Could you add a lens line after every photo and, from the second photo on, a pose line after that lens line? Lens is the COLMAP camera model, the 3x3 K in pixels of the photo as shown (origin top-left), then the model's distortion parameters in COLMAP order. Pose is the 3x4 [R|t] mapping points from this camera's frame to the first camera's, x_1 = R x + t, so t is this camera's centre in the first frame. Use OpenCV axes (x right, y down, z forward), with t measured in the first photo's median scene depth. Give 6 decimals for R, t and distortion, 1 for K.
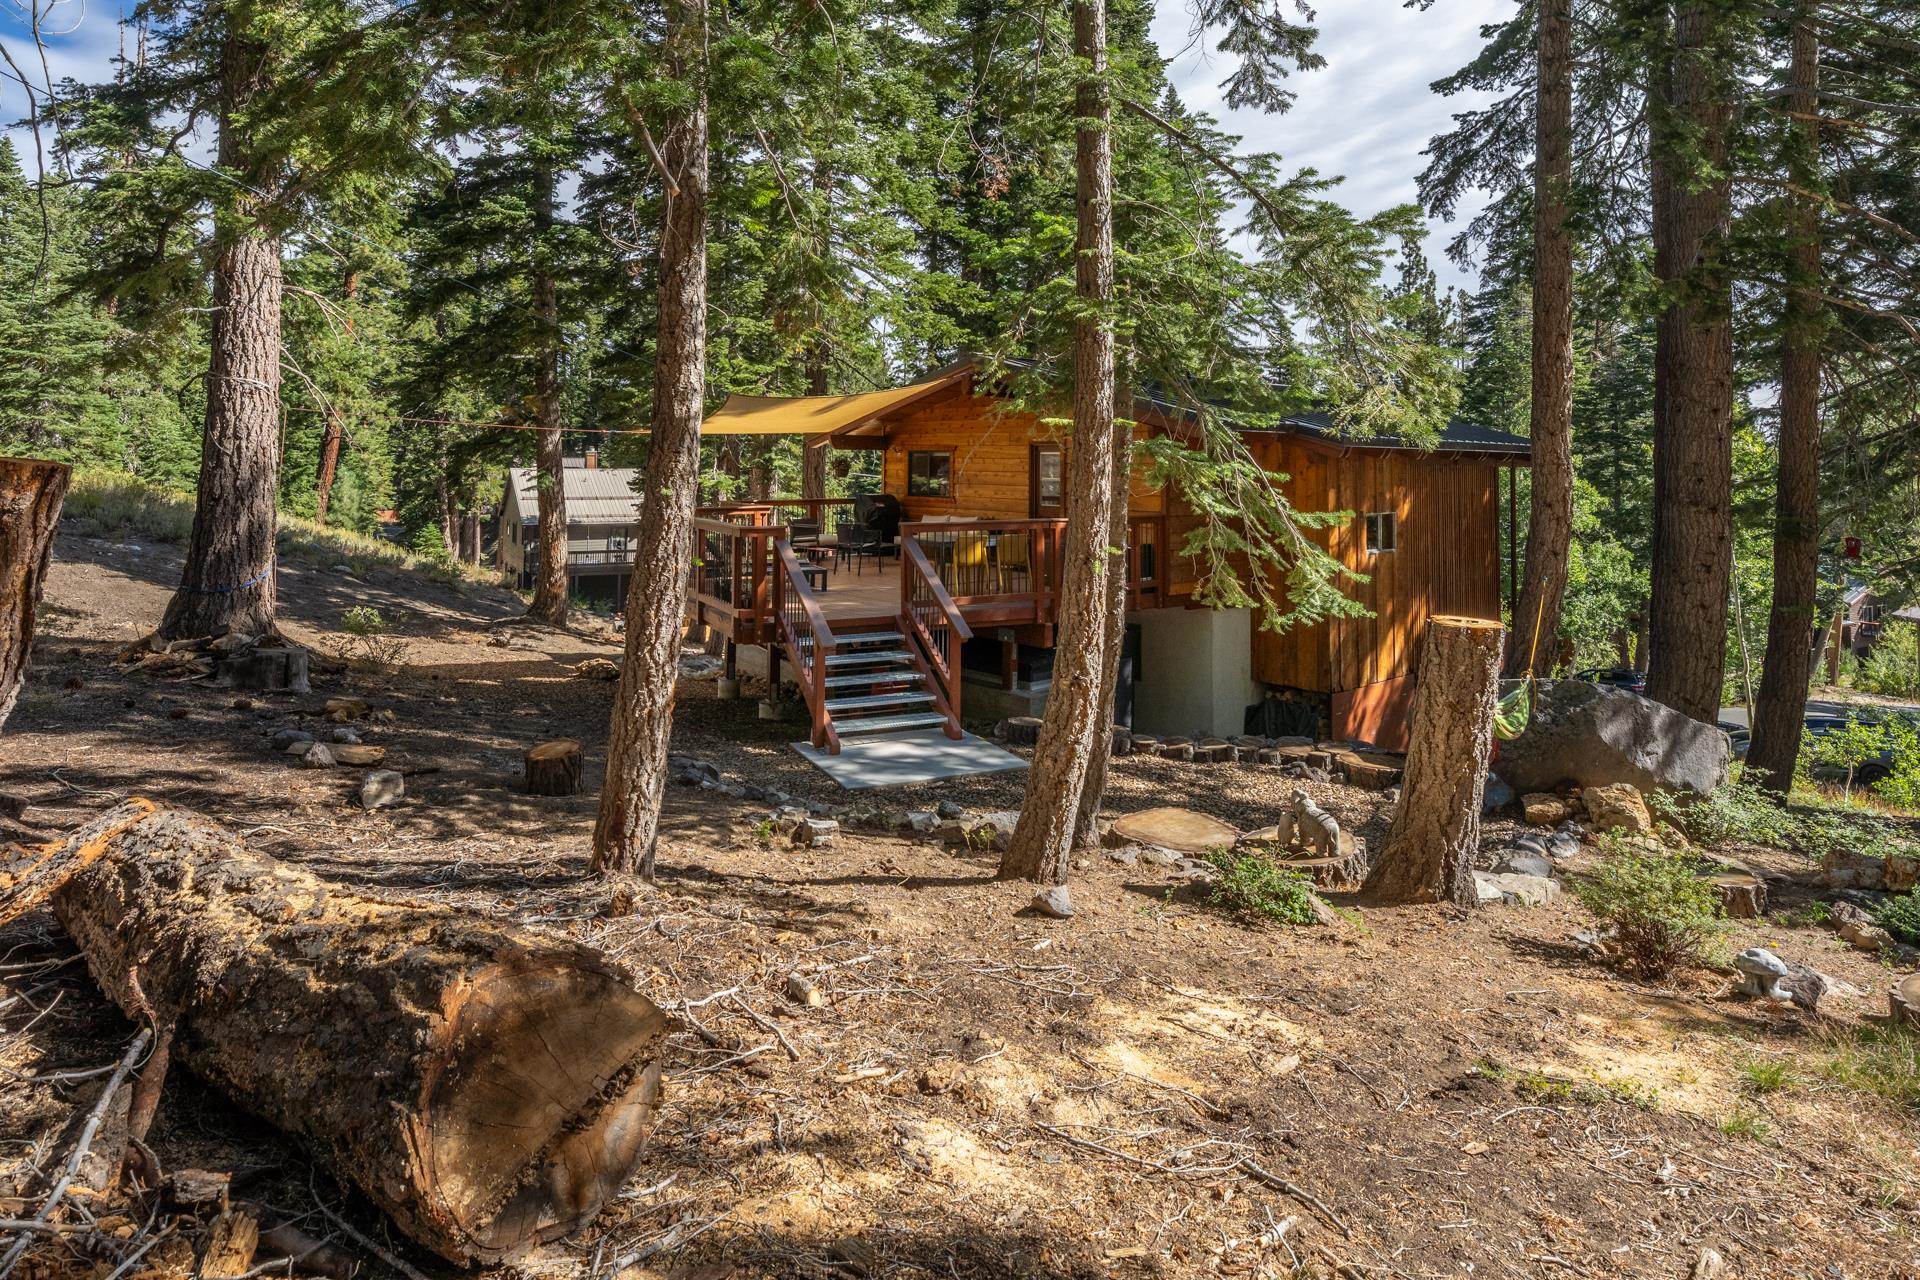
lens RADIAL K [[1004.6, 0, 1097.9], [0, 1004.6, 579.3], [0, 0, 1]] dist [0.002020, -0.002007]
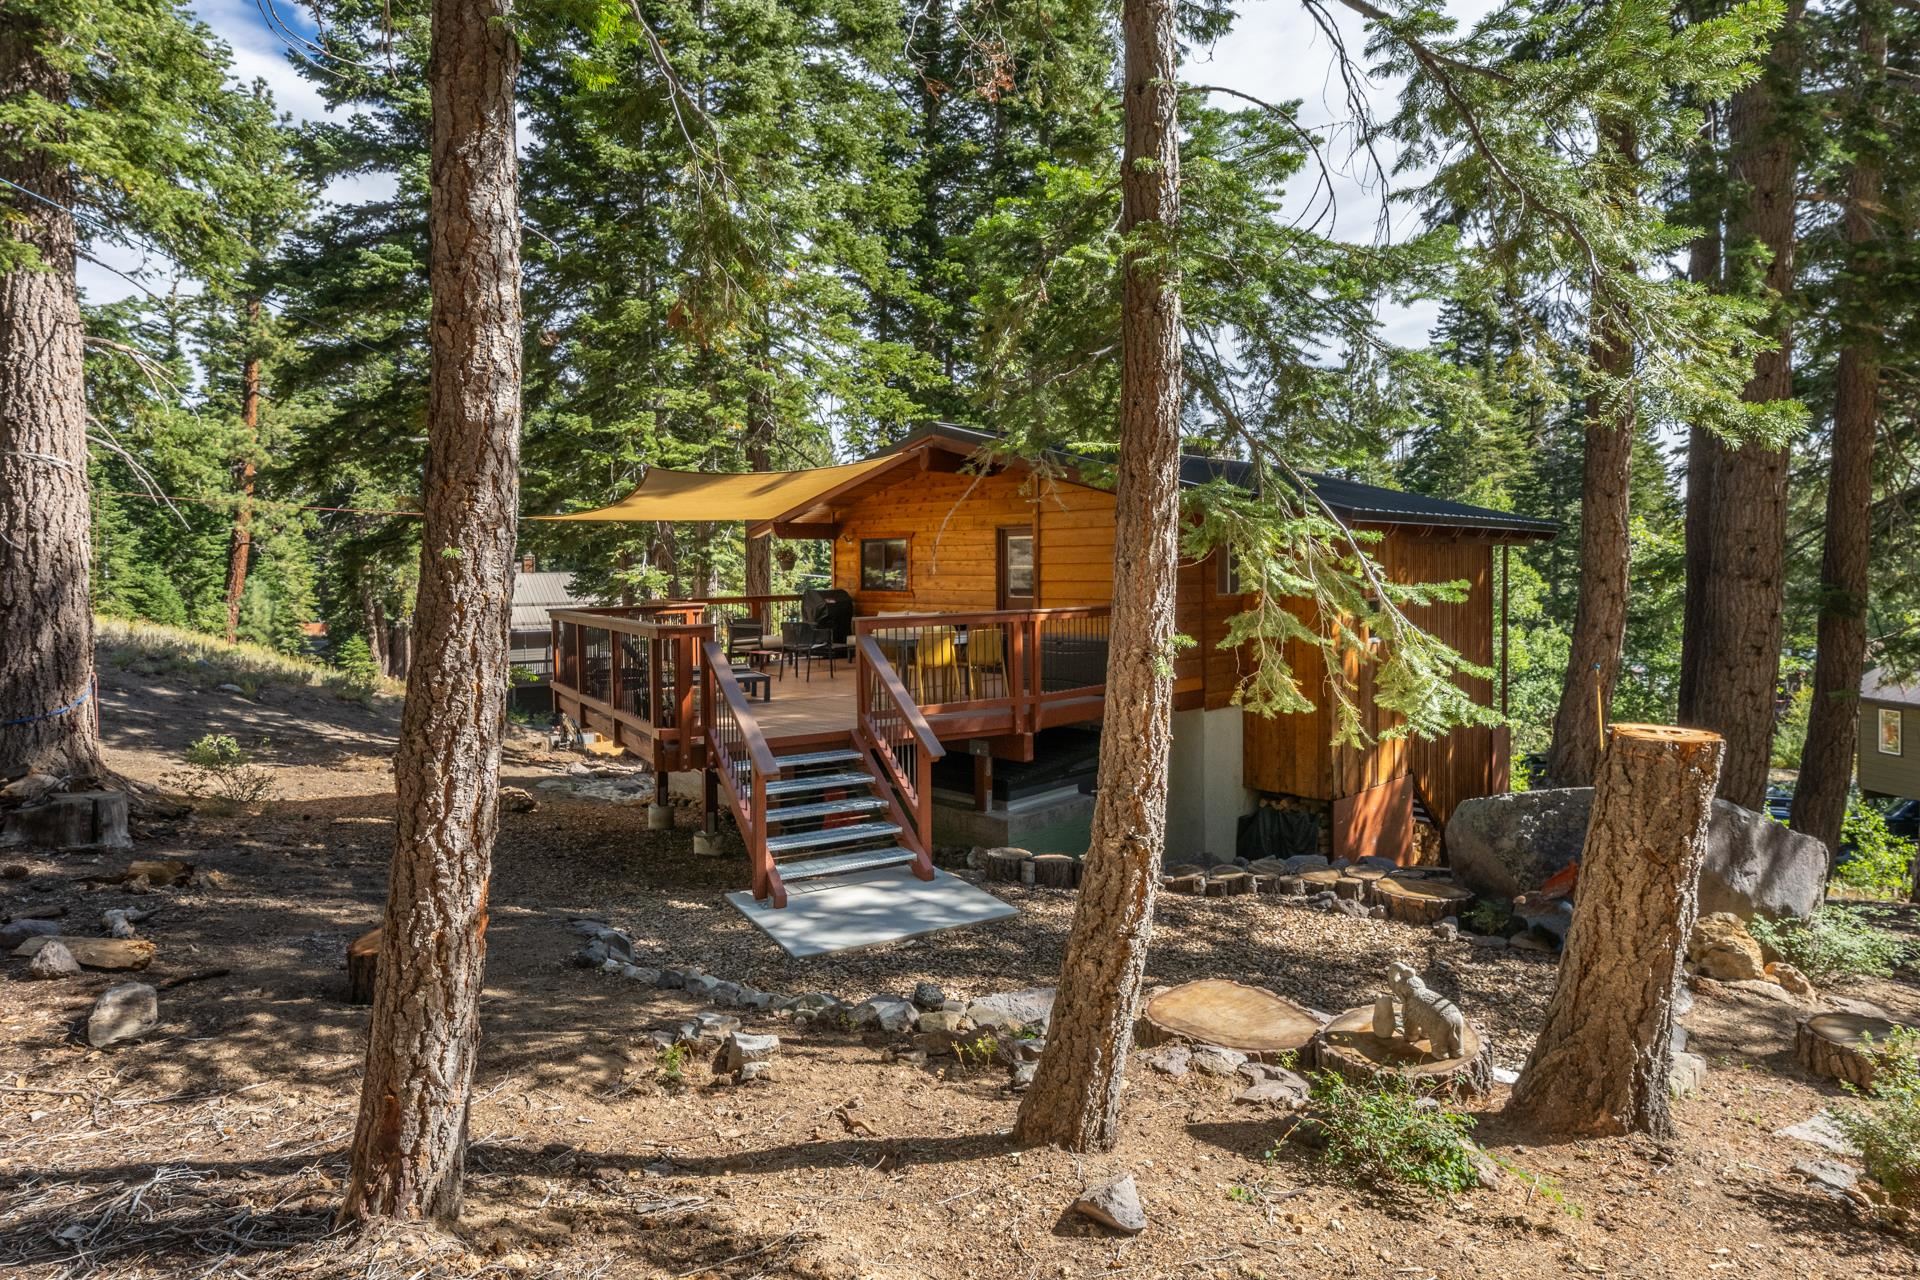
lens RADIAL K [[981.6, 0, 958.9], [0, 981.6, 660.1], [0, 0, 1]] dist [0.002032, 0.001115]
pose [[0.996042, -0.024127, -0.085541, -0.054246], [0.022586, 0.999566, -0.018932, -0.005358], [0.085961, 0.016925, 0.996155, 0.256378]]
